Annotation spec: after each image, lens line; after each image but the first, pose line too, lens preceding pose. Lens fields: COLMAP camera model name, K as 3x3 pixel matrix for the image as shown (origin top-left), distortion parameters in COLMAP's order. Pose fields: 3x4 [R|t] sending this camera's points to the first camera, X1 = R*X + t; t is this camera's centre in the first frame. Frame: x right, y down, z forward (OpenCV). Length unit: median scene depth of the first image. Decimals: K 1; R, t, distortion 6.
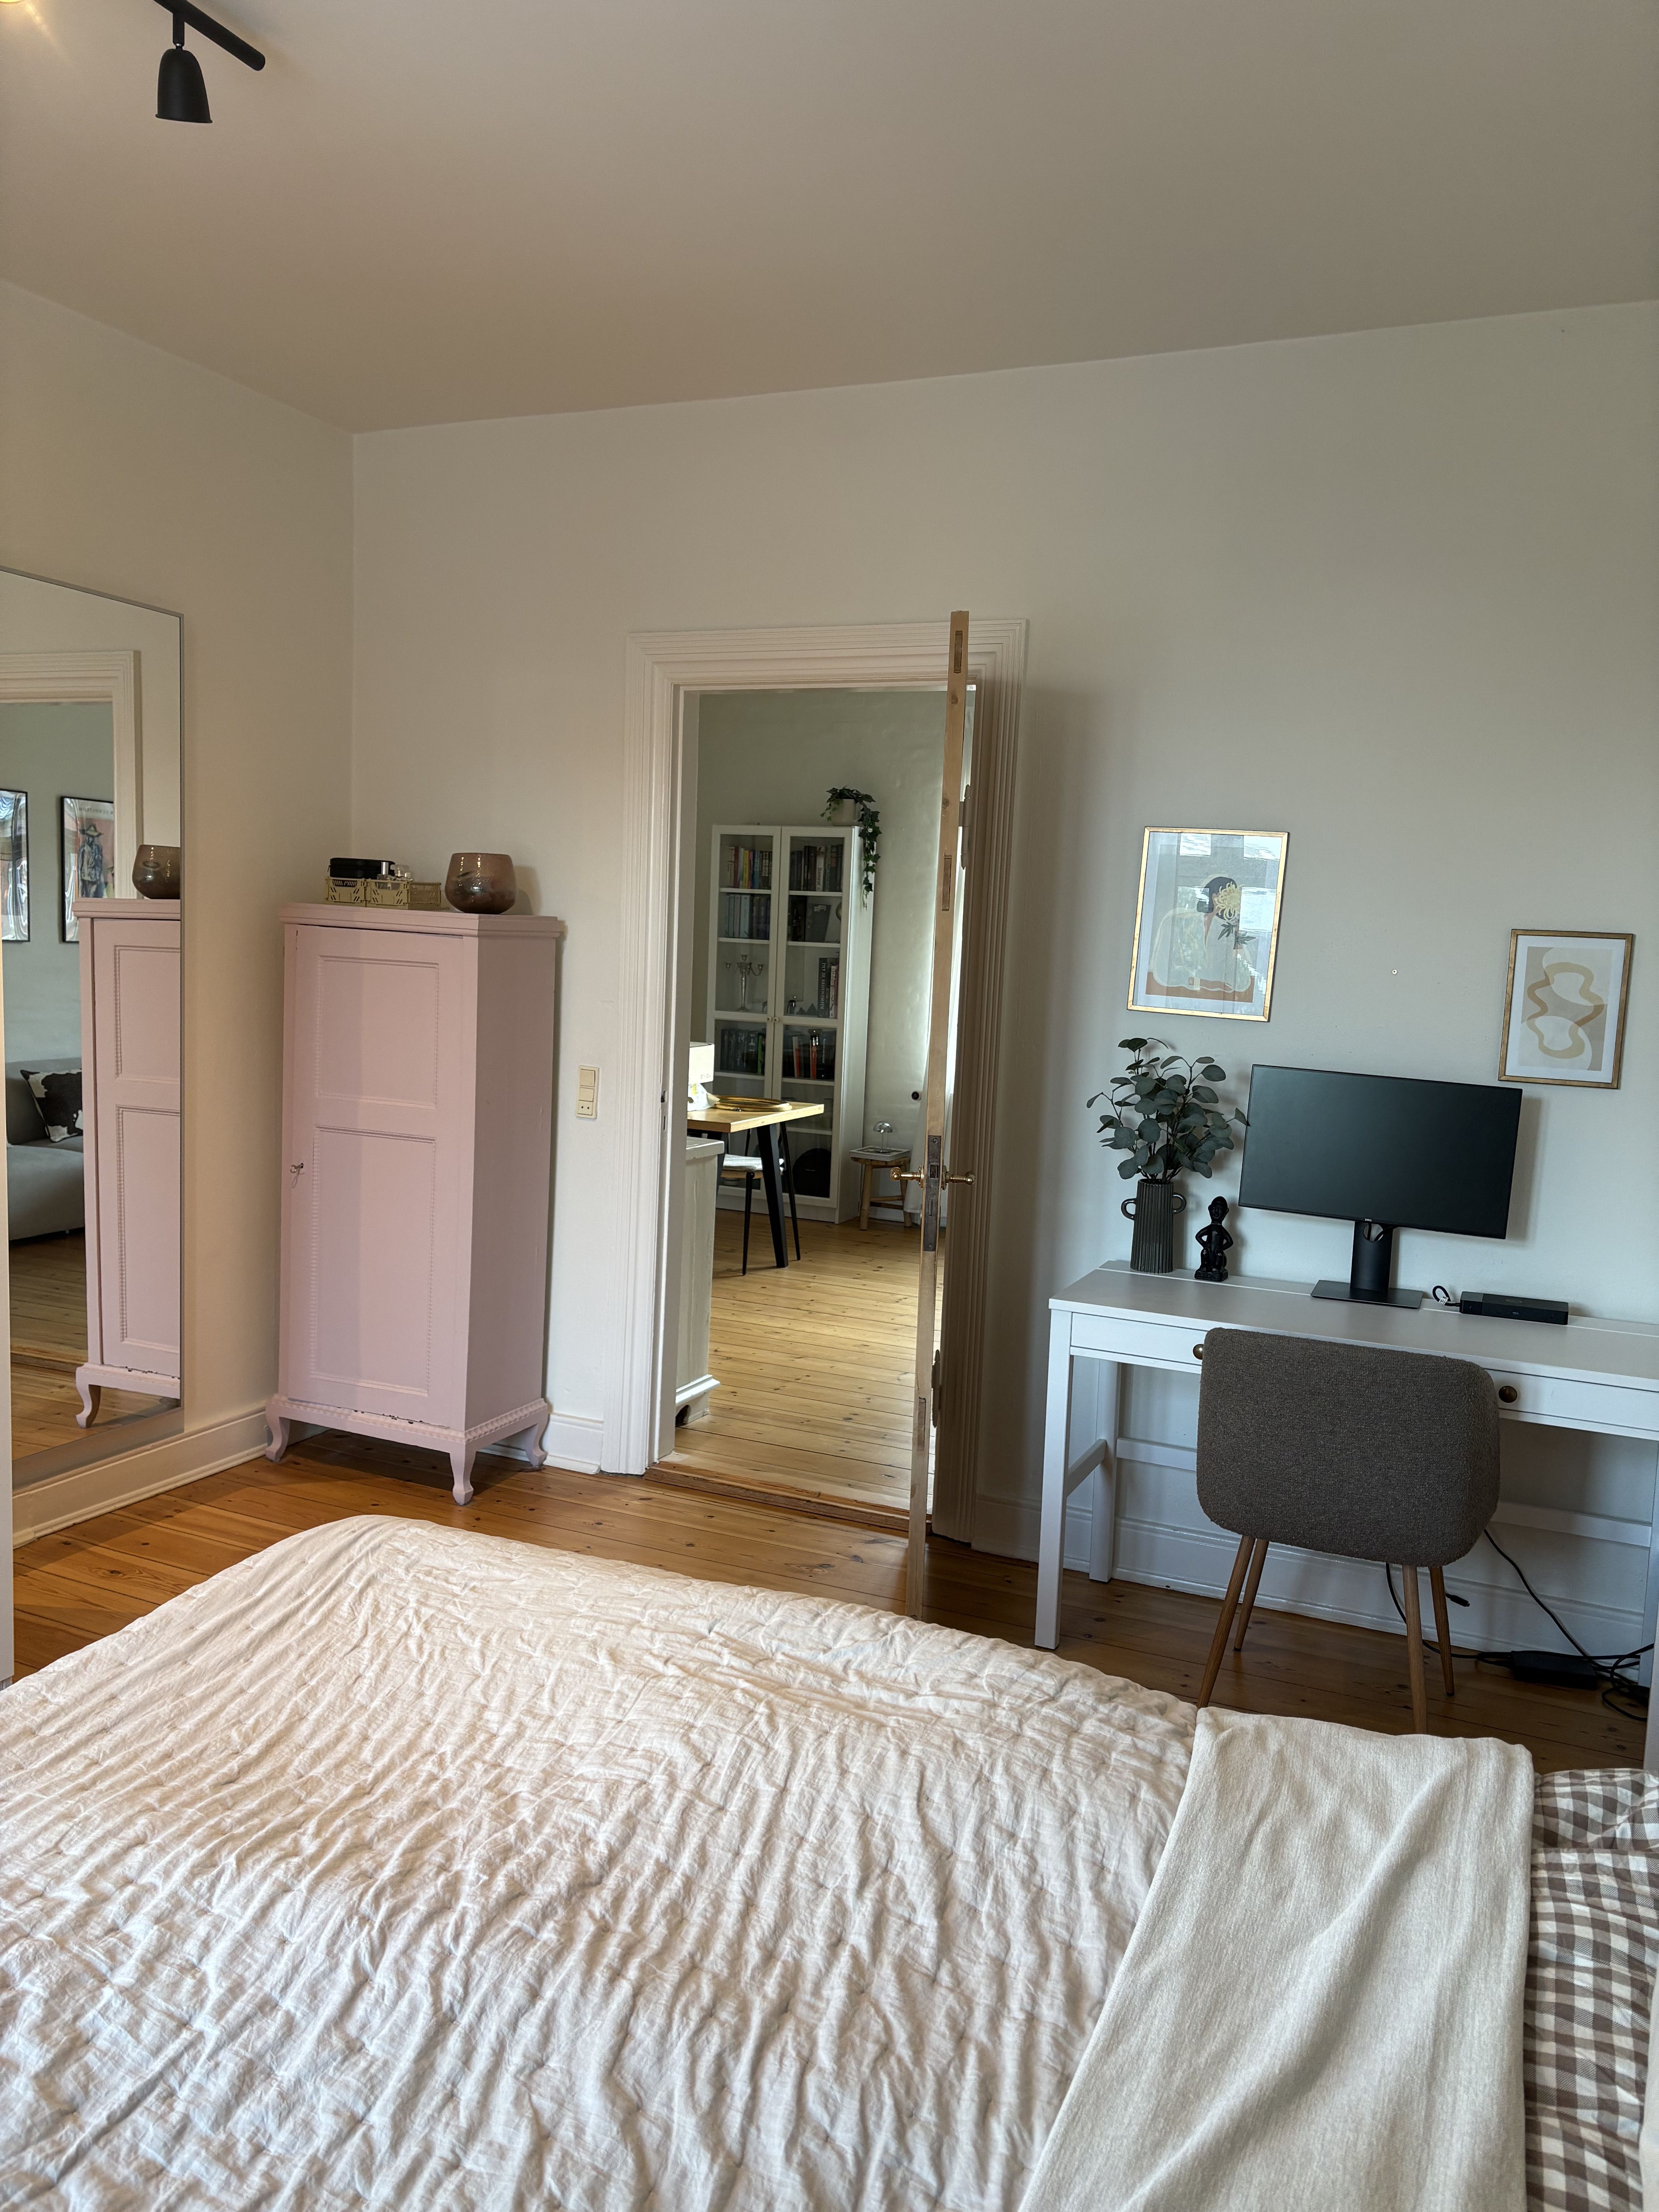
lens RADIAL K [[1677.7, 0, 829.5], [0, 1677.7, 1106.0], [0, 0, 1]] dist [0.001504, -0.001328]
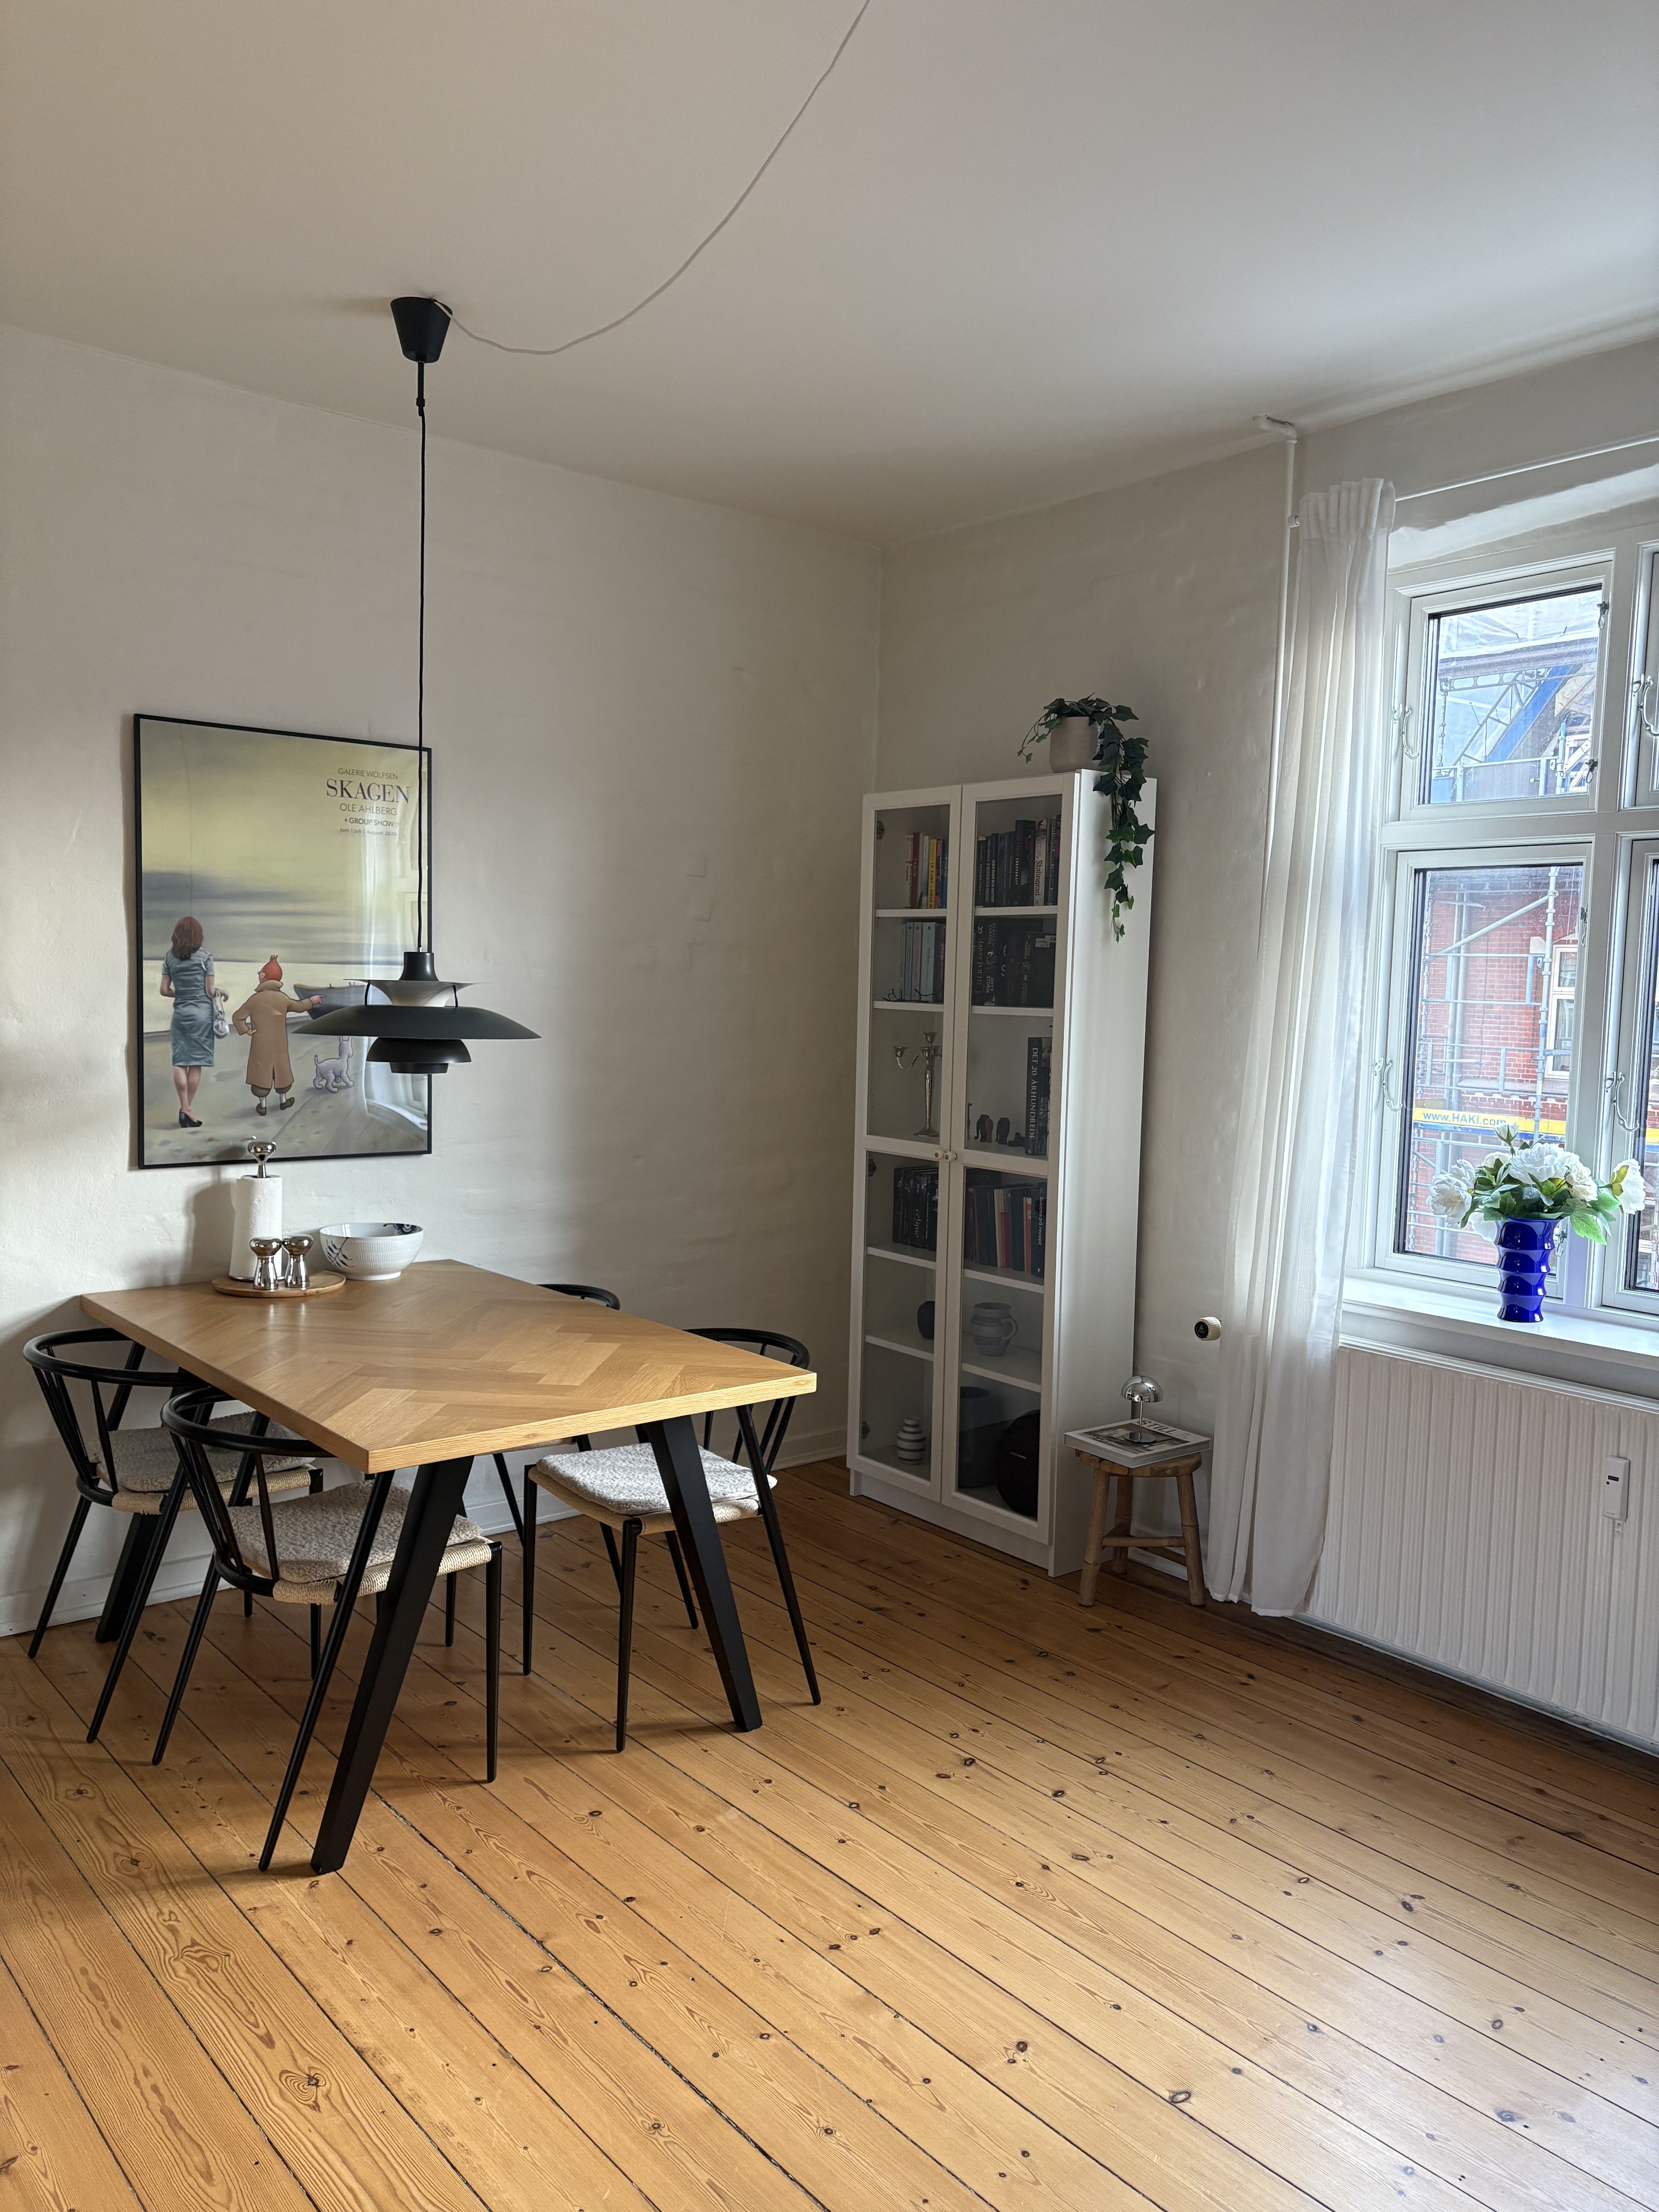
lens RADIAL K [[1667.3, 0, 829.5], [0, 1667.3, 1106.0], [0, 0, 1]] dist [0.055146, -0.000962]
pose [[0.889717, 0.021099, -0.456024, 0.171140], [-0.040030, 0.998689, -0.031891, -0.049803], [0.454753, 0.046629, 0.889396, 0.530301]]
